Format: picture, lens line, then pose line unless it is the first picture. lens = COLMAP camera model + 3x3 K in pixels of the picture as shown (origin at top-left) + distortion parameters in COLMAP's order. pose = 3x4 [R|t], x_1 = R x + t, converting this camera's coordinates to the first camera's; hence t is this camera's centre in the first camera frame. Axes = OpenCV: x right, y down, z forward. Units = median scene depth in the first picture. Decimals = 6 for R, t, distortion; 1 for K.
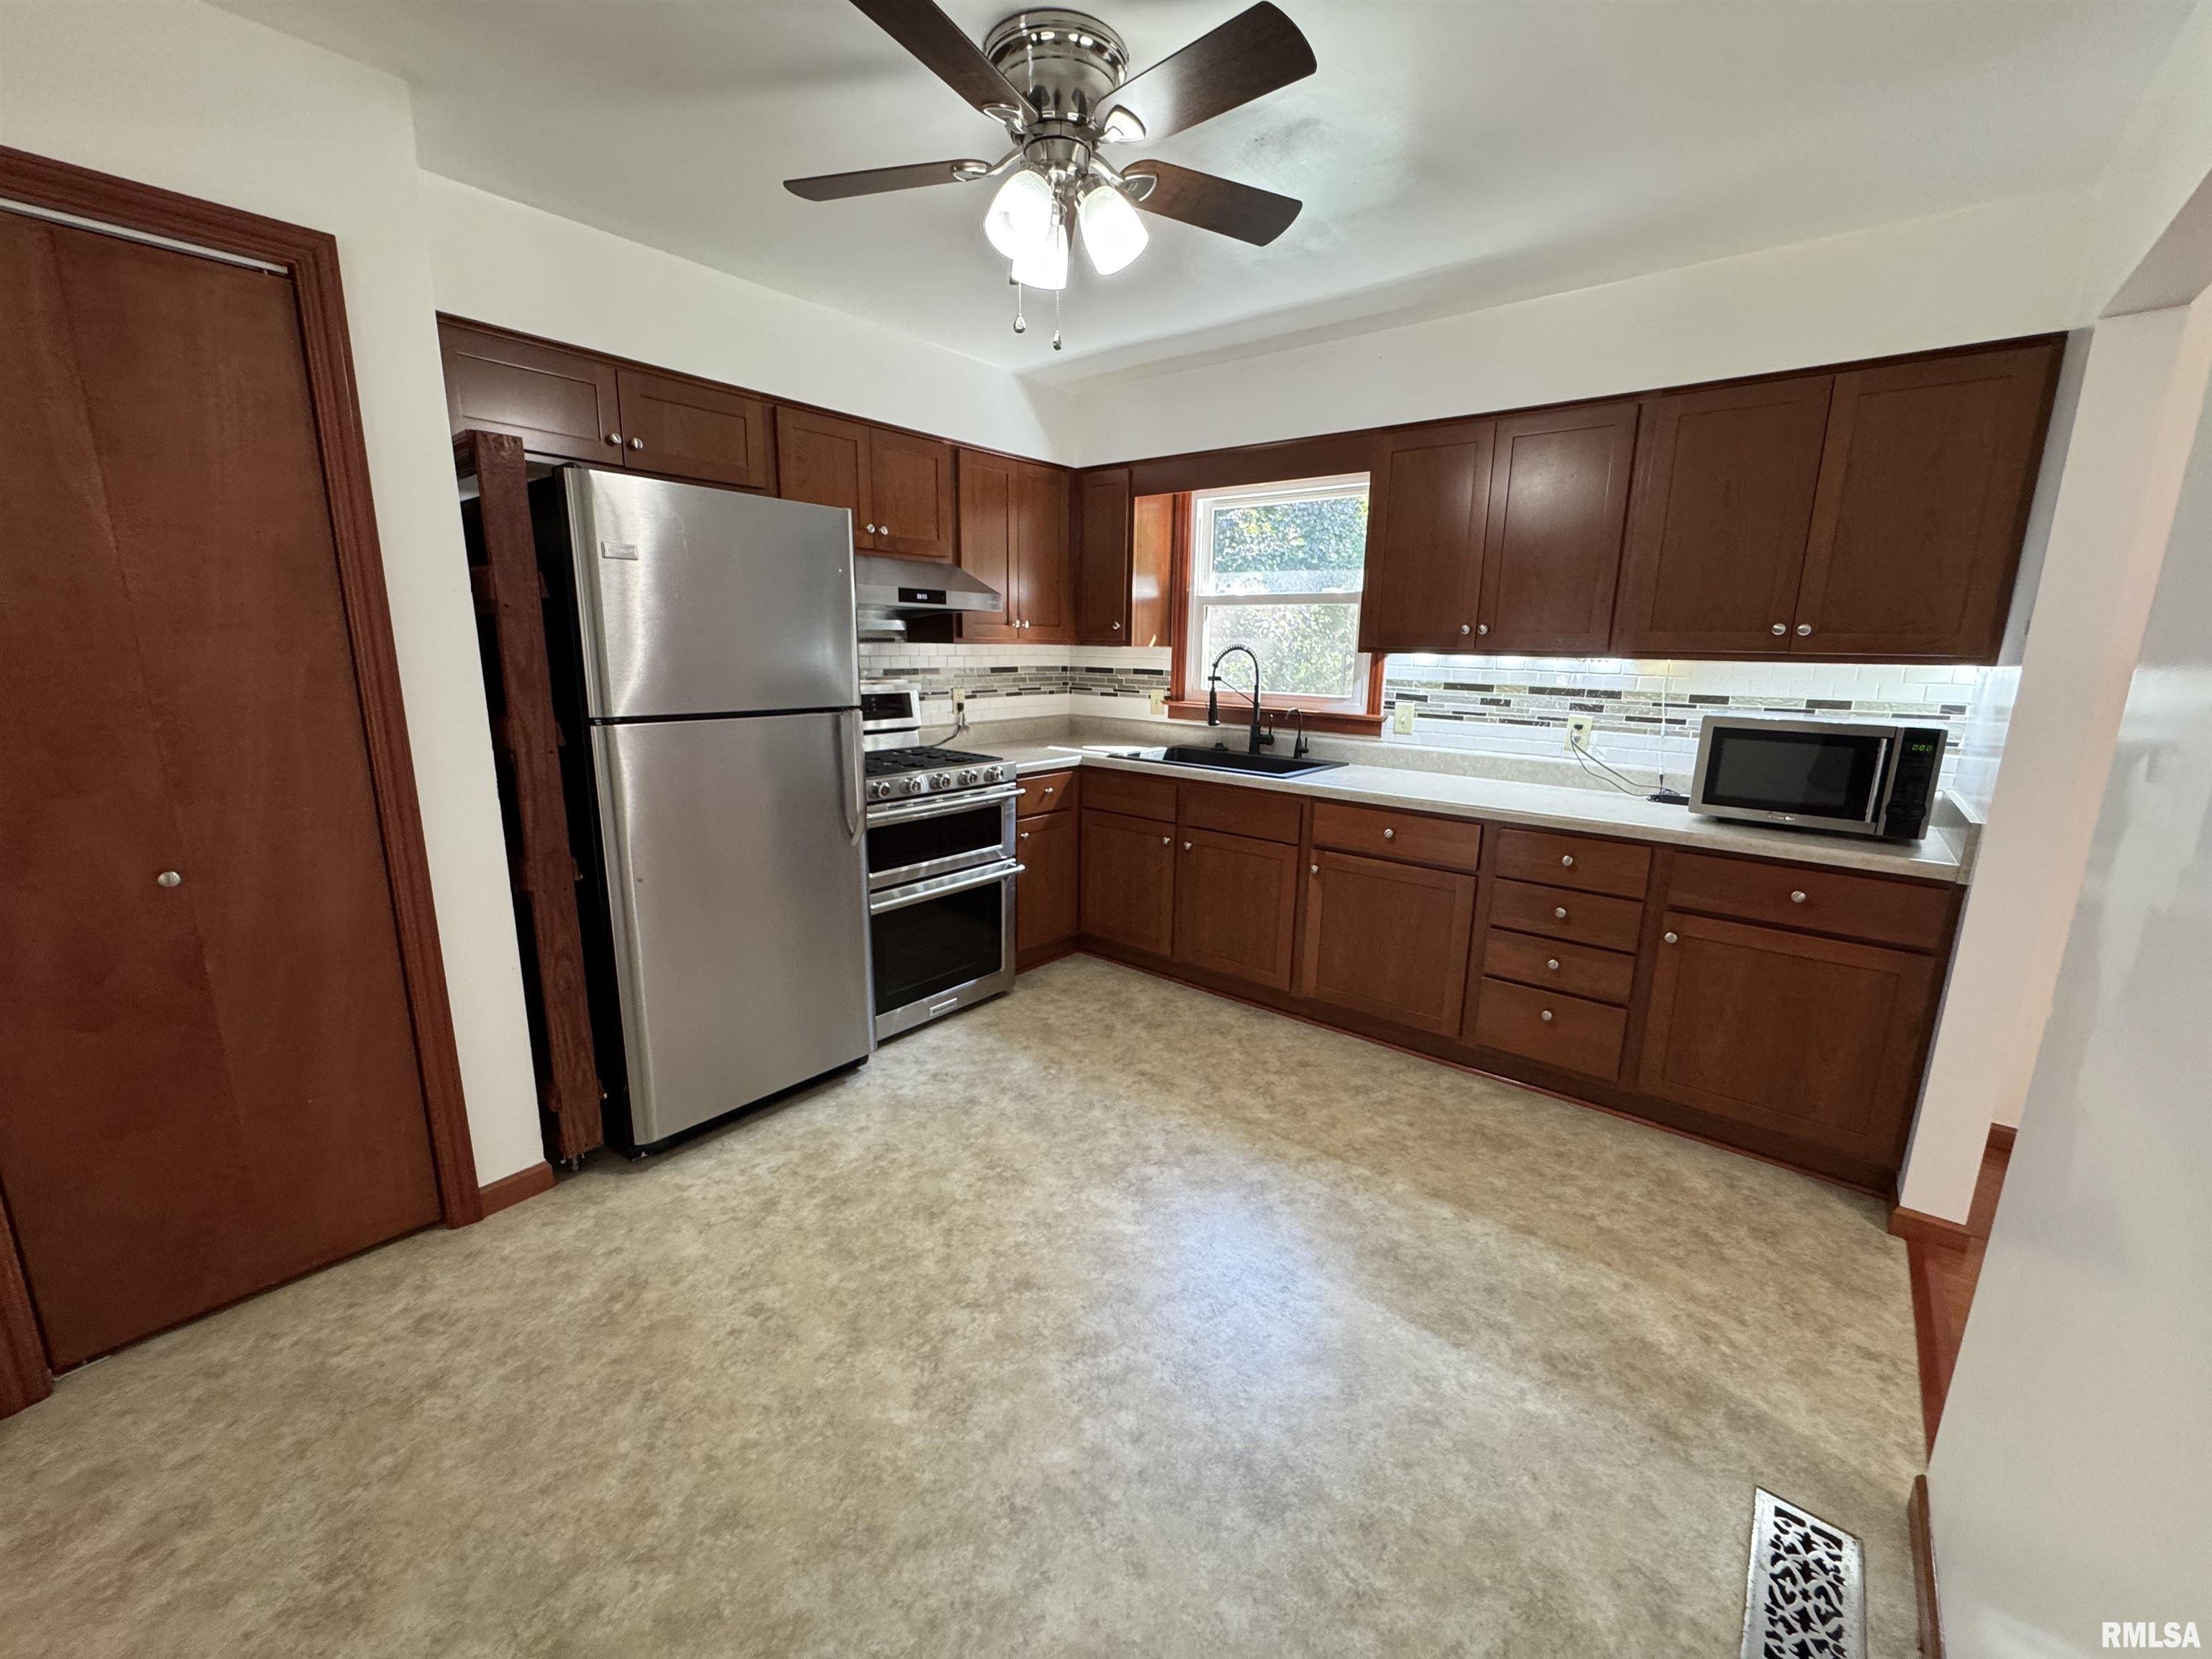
lens RADIAL K [[885.2, 0, 1107.6], [0, 885.2, 828.1], [0, 0, 1]] dist [-0.003688, 0.000826]
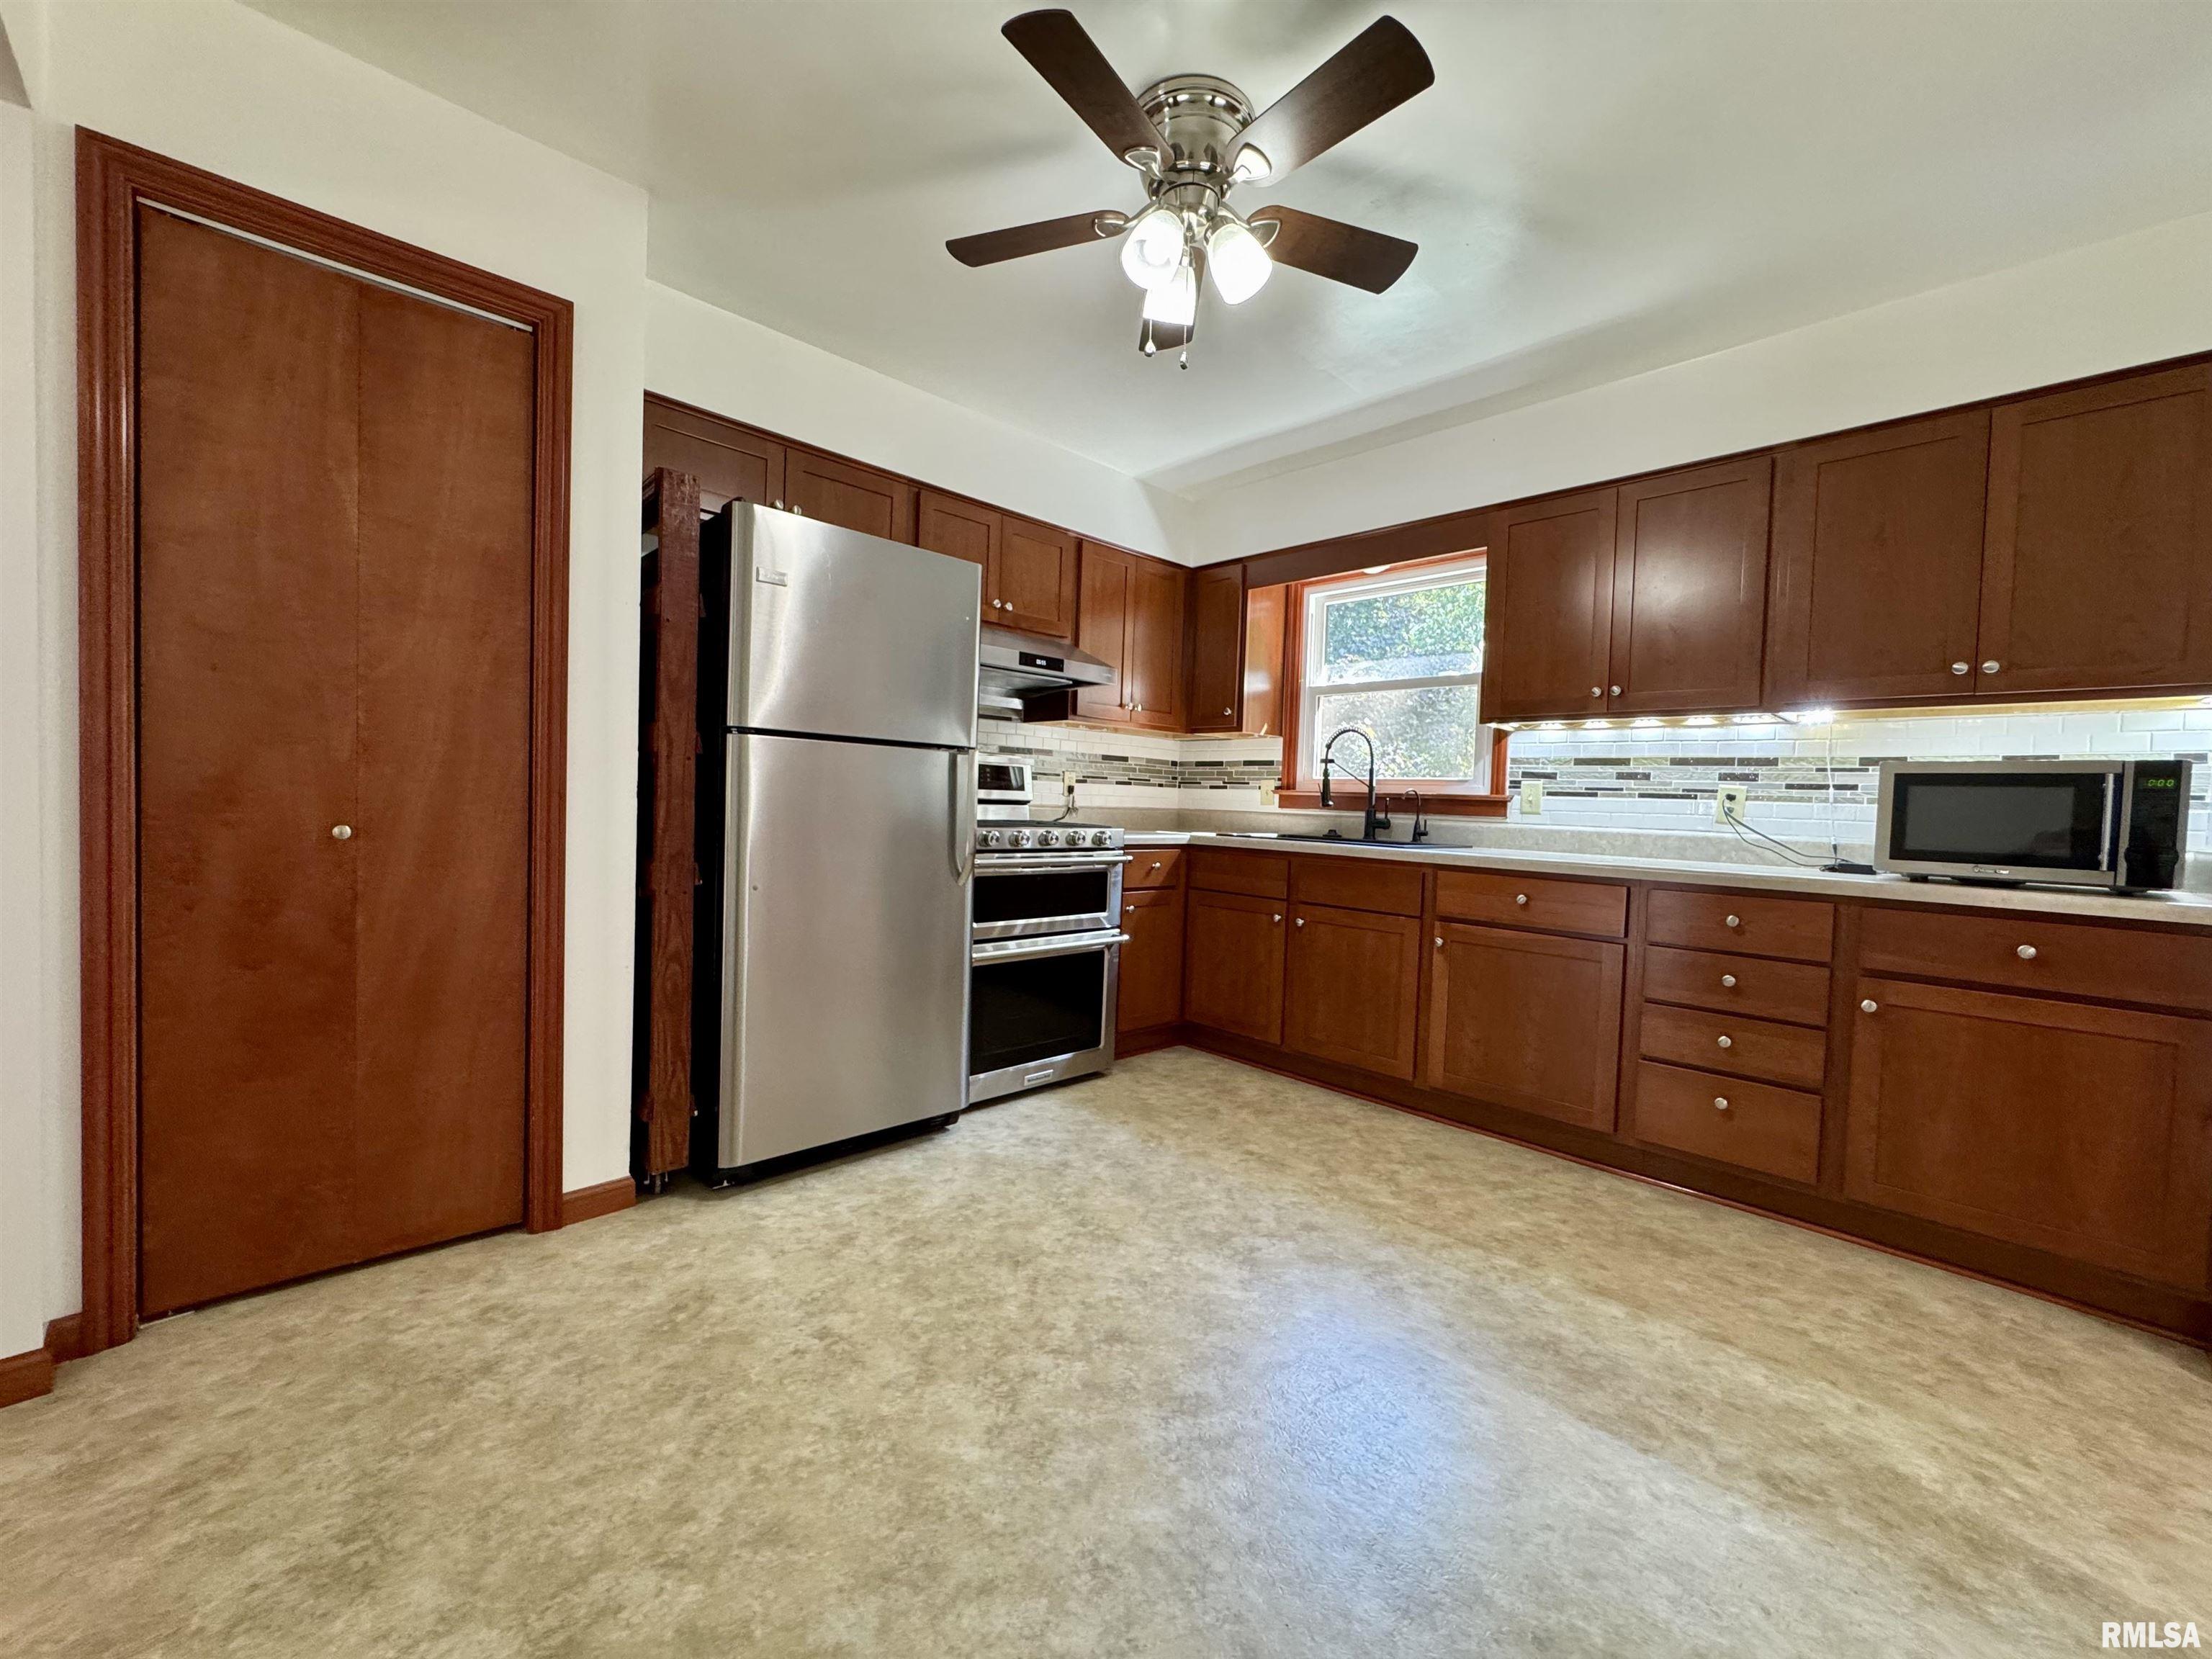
lens RADIAL K [[885.2, 0, 1106.9], [0, 885.2, 828.1], [0, 0, 1]] dist [-0.003688, 0.000826]
pose [[0.992775, 0.021801, -0.117992, -0.006714], [-0.042758, 0.983079, -0.178125, 0.117084], [0.112113, 0.181883, 0.976908, 0.030238]]
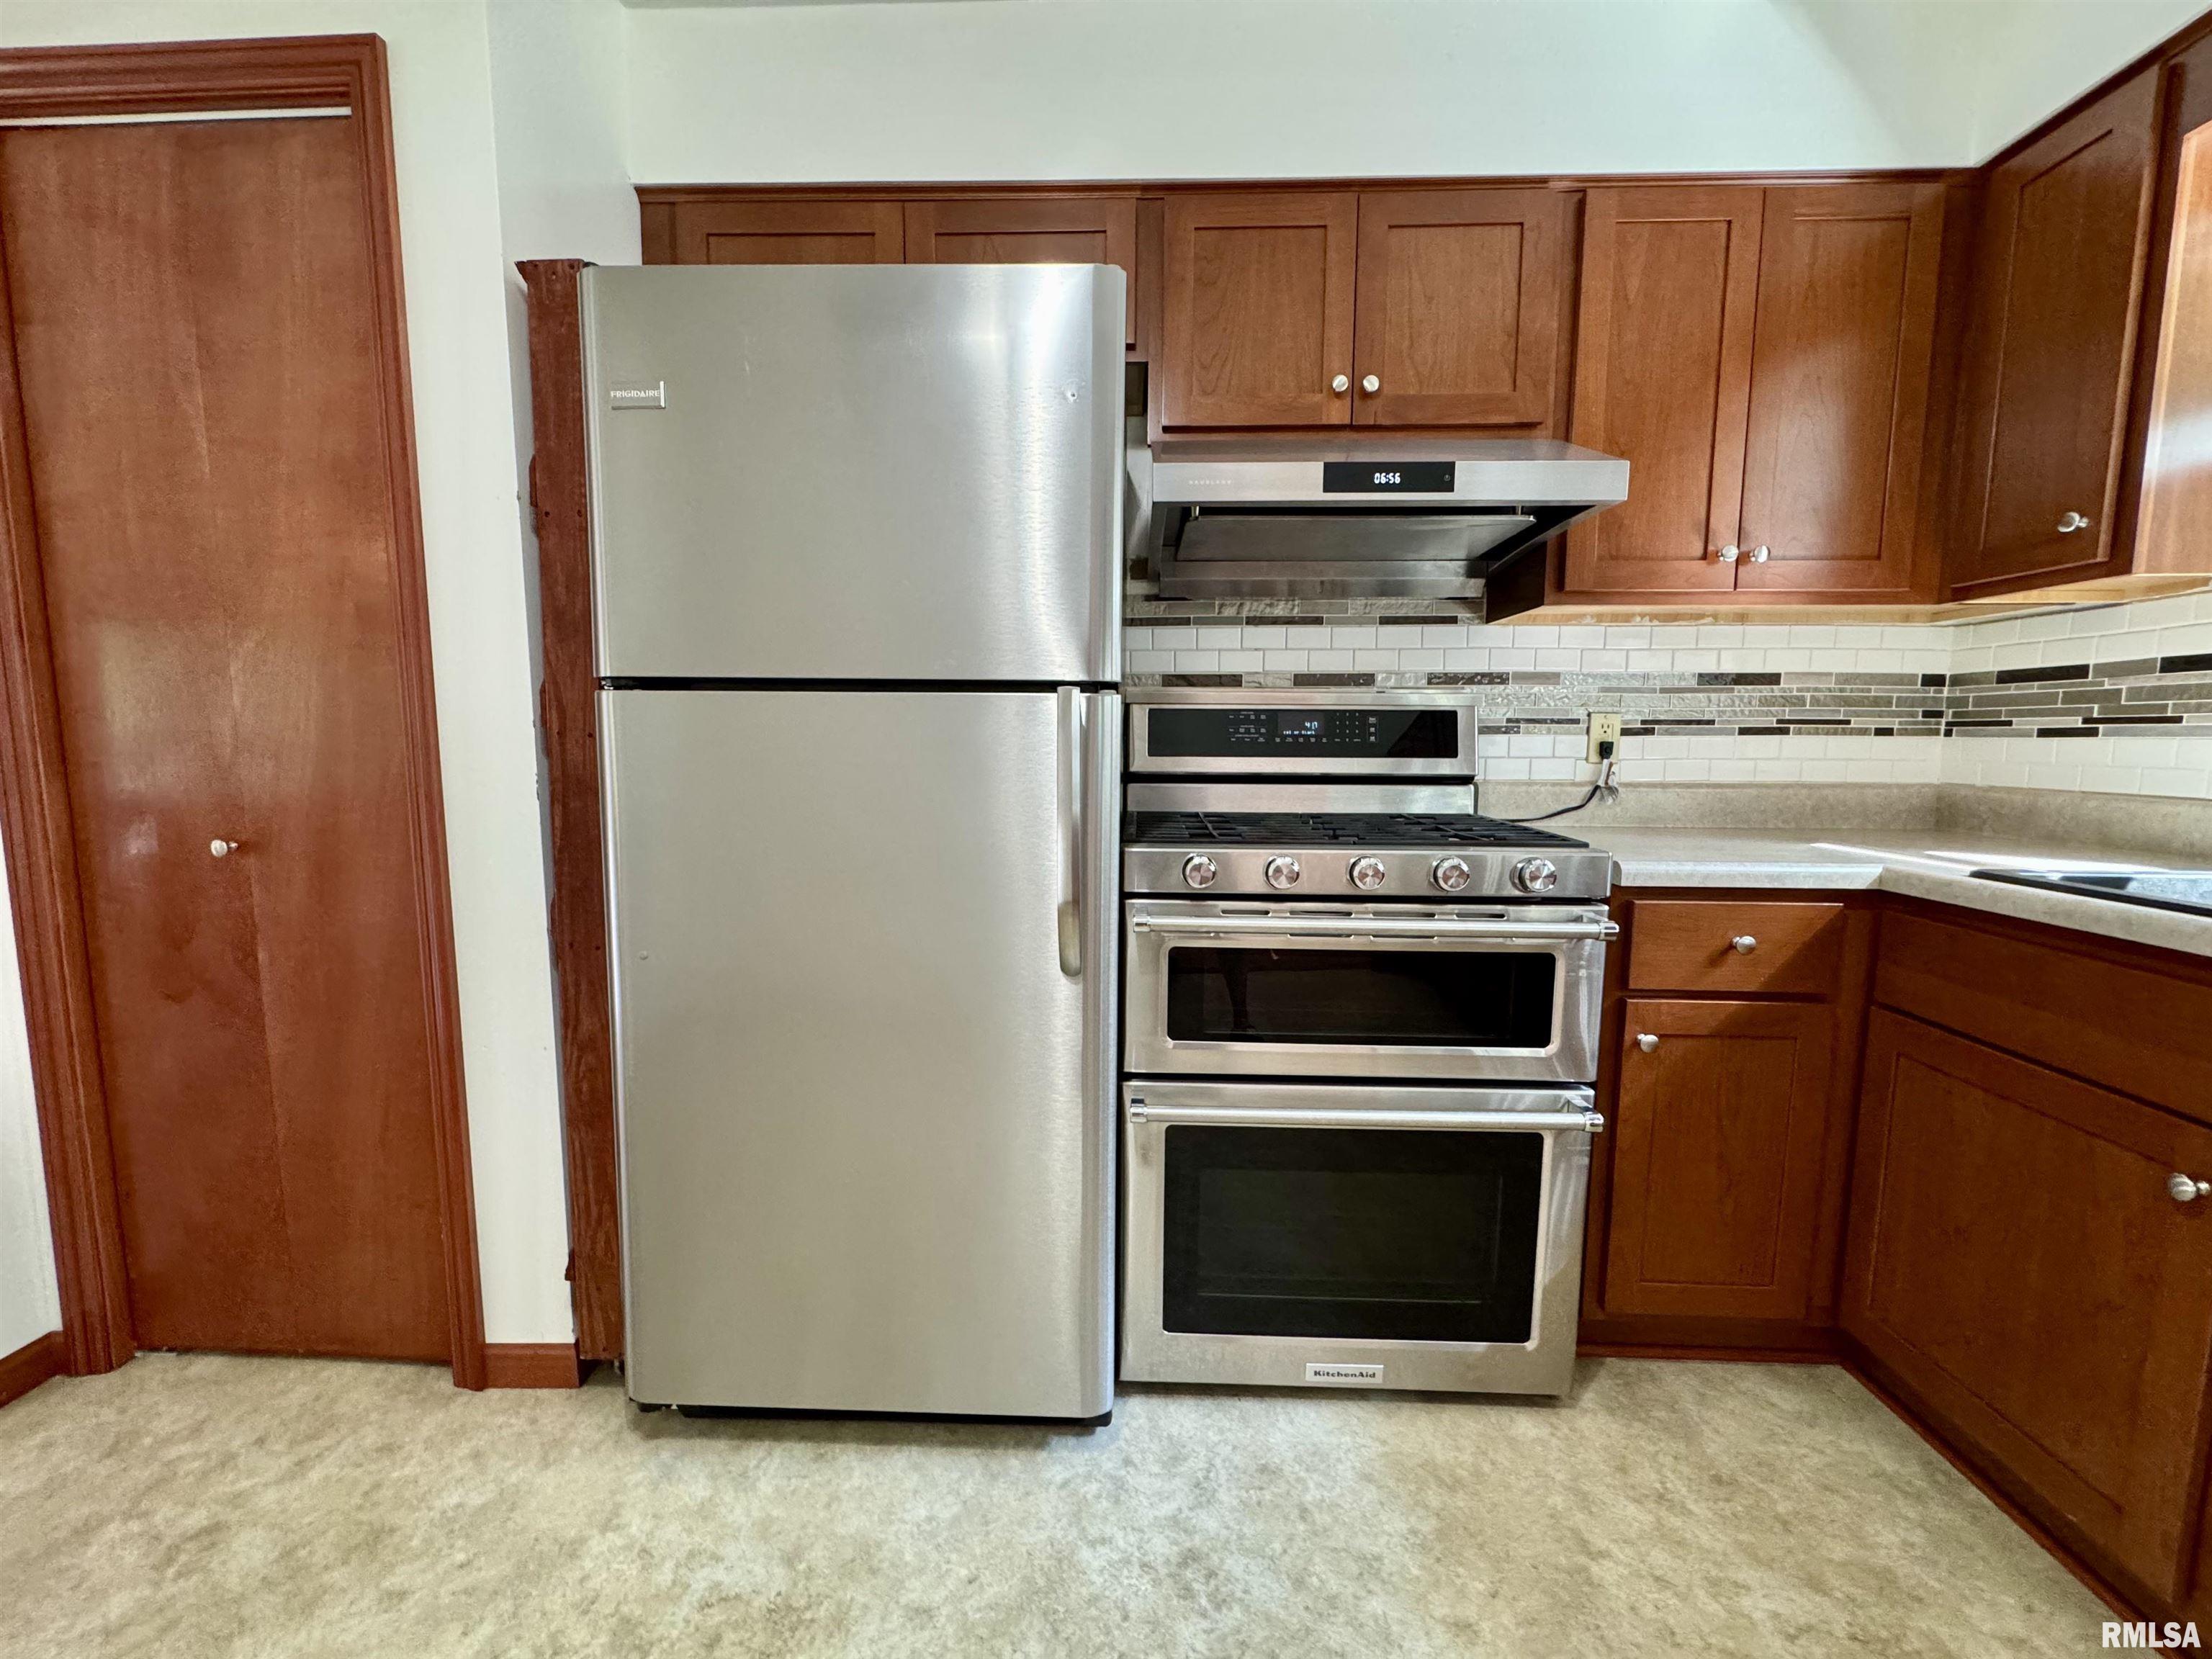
lens RADIAL K [[885.2, 0, 1104.2], [0, 885.2, 828.1], [0, 0, 1]] dist [-0.003688, 0.000826]
pose [[0.601315, 0.070937, -0.795857, 0.089641], [-0.160682, 0.986438, -0.033480, -0.041670], [0.782689, 0.148012, 0.604558, 0.658876]]
